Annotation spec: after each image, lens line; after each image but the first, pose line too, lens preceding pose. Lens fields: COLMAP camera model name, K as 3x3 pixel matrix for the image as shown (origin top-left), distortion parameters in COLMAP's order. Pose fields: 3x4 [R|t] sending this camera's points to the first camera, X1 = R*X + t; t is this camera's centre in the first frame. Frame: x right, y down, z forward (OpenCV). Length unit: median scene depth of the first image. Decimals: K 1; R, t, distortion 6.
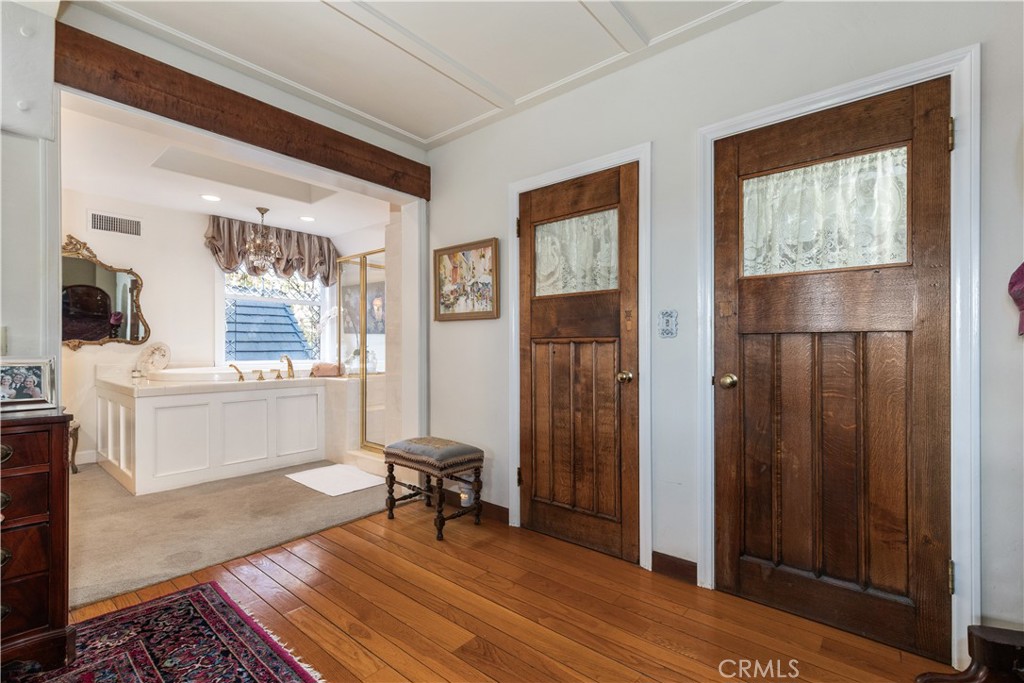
lens RADIAL K [[463.0, 0, 513.9], [0, 463.0, 346.9], [0, 0, 1]] dist [-0.000708, 0.000106]
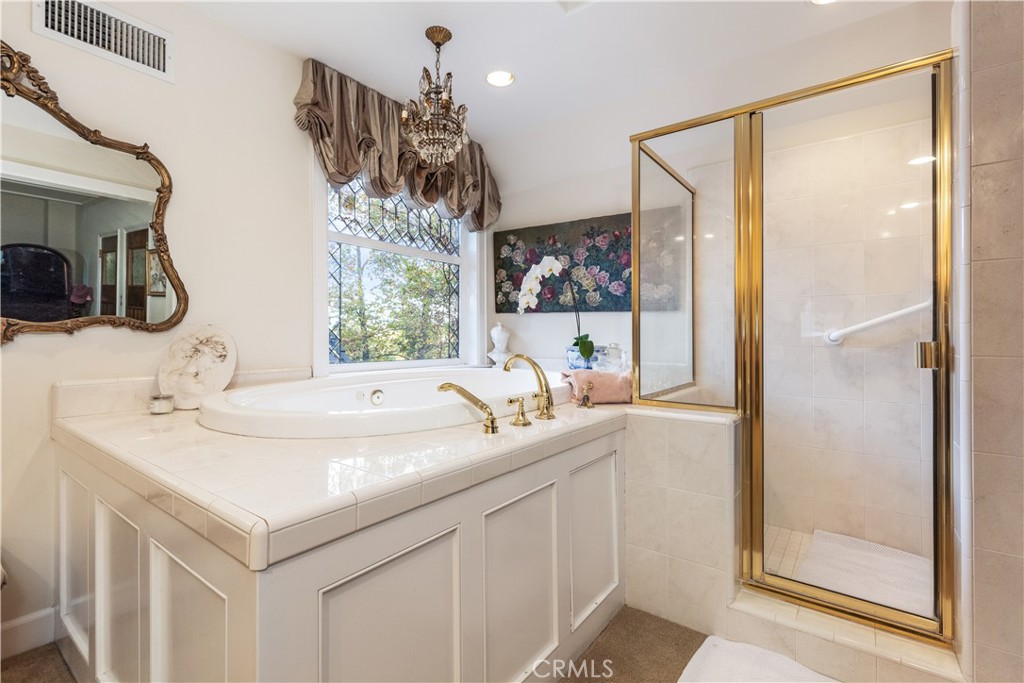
lens RADIAL K [[463.0, 0, 509.9], [0, 463.0, 335.1], [0, 0, 1]] dist [-0.000708, 0.000106]
pose [[0.998628, -0.001039, 0.052346, -0.459396], [0.001253, 0.999991, -0.004063, 0.000688], [-0.052341, 0.004123, 0.998621, 0.502009]]
